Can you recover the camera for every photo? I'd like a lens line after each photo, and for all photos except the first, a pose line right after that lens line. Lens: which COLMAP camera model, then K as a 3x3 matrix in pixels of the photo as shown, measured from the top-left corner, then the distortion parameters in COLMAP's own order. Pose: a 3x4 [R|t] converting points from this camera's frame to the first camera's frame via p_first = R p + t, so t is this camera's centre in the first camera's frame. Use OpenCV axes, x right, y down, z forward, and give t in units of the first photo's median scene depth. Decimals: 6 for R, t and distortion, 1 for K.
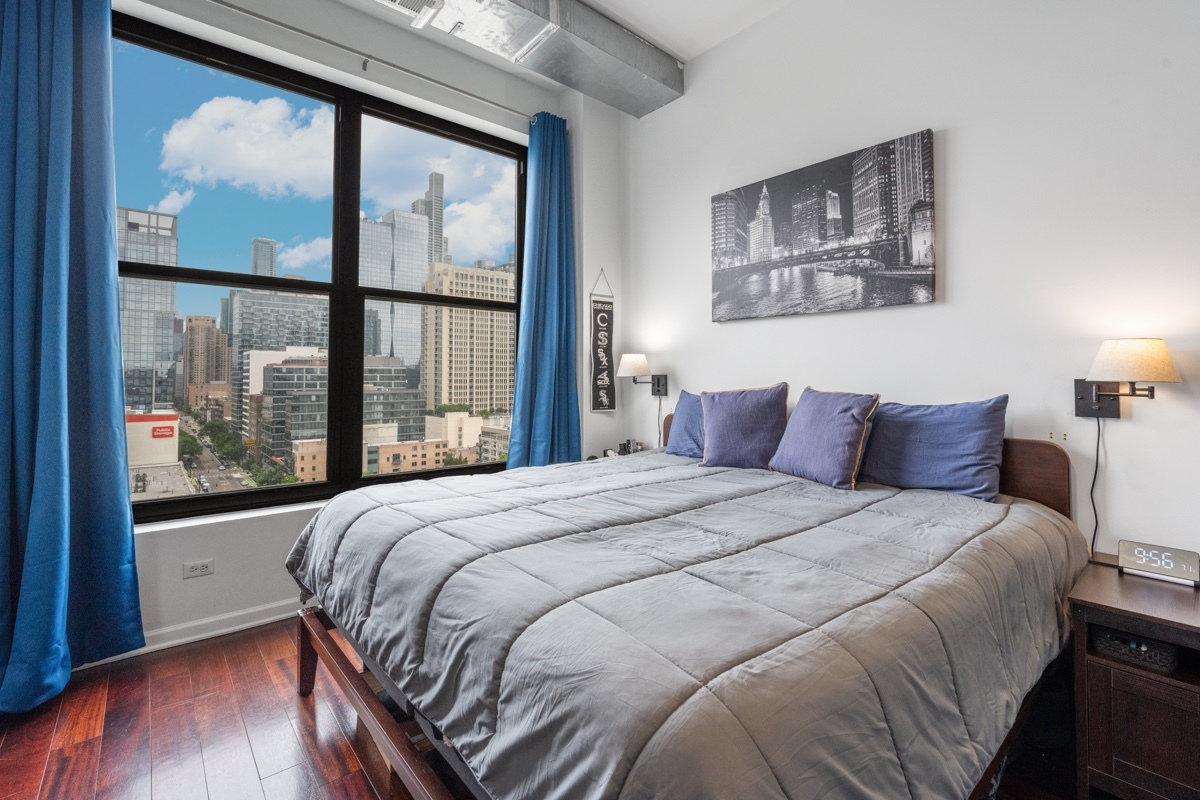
lens RADIAL K [[539.5, 0, 603.9], [0, 539.5, 363.3], [0, 0, 1]] dist [-0.003611, -0.000376]
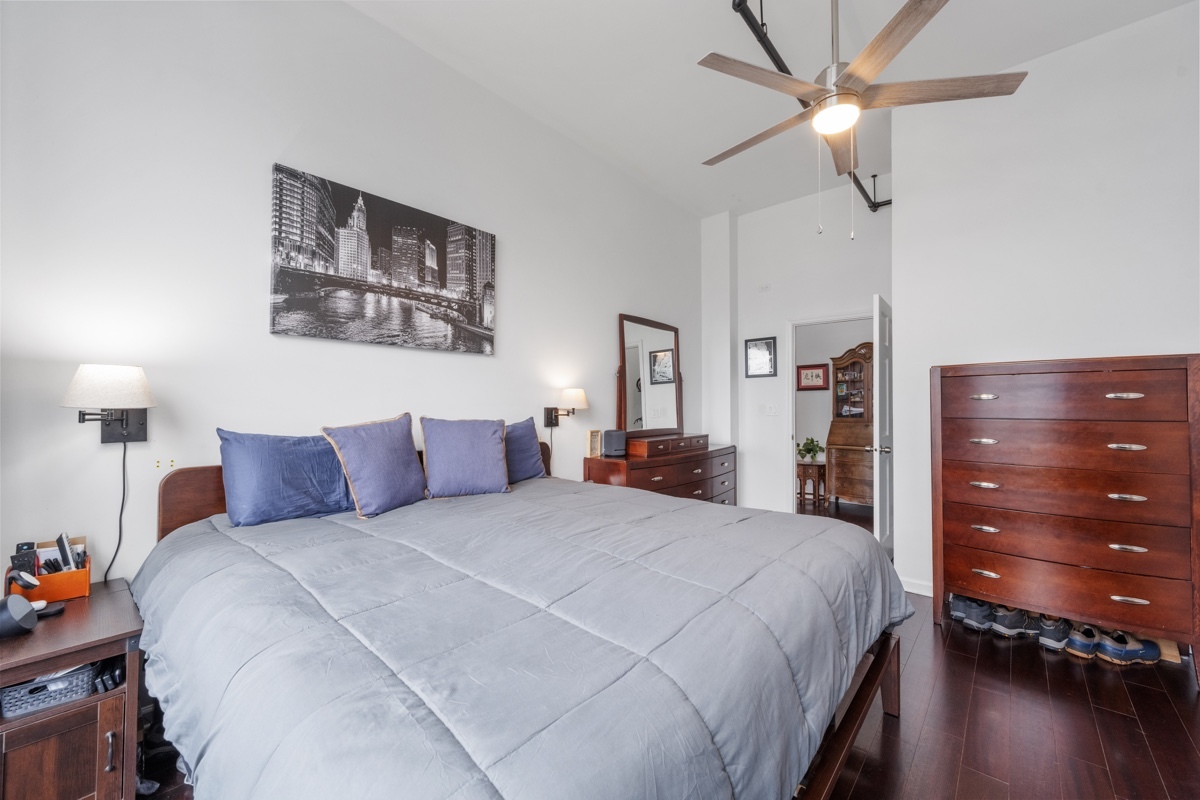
lens RADIAL K [[479.6, 0, 596.7], [0, 479.6, 395.9], [0, 0, 1]] dist [-0.003135, 0.000113]
pose [[-0.148765, 0.014023, 0.988773, -0.527223], [-0.026338, 0.999489, -0.018137, 0.009699], [-0.988522, -0.028741, -0.148319, 0.678340]]
